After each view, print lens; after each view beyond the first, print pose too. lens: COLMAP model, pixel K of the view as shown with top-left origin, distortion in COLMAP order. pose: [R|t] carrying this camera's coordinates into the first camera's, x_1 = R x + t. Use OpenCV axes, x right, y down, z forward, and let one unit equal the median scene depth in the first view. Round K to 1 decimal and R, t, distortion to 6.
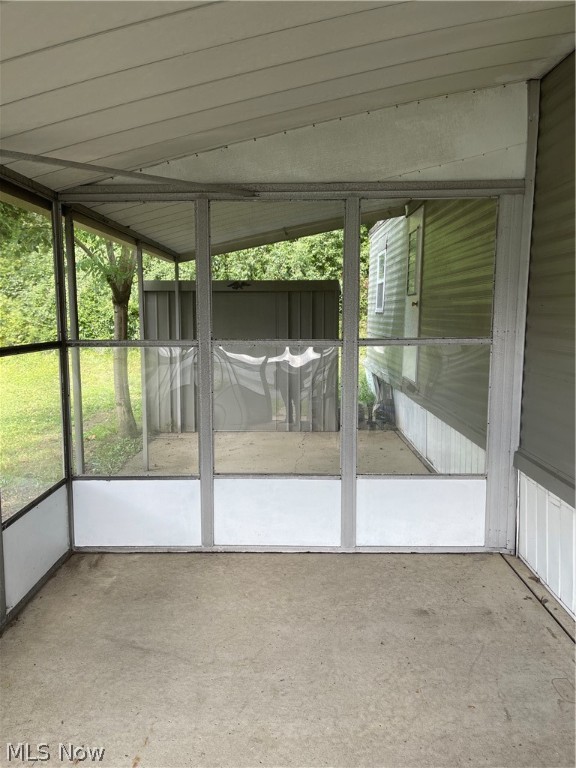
lens RADIAL K [[585.3, 0, 288.0], [0, 585.3, 384.0], [0, 0, 1]] dist [0.105396, -0.156569]
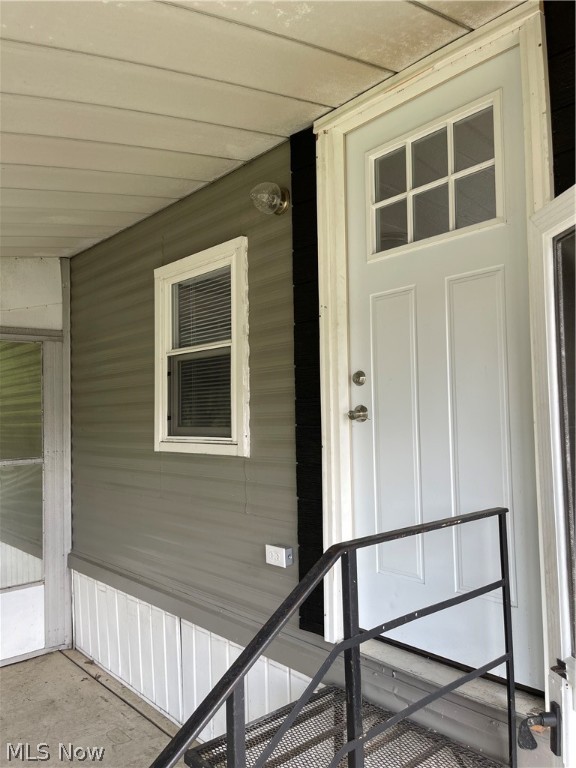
lens RADIAL K [[585.3, 0, 288.0], [0, 585.3, 384.0], [0, 0, 1]] dist [0.105396, -0.156569]
pose [[0.747899, 0.007018, 0.663776, -0.074649], [0.108070, 0.985316, -0.132184, -0.013938], [-0.654957, 0.170595, 0.736158, -0.209374]]
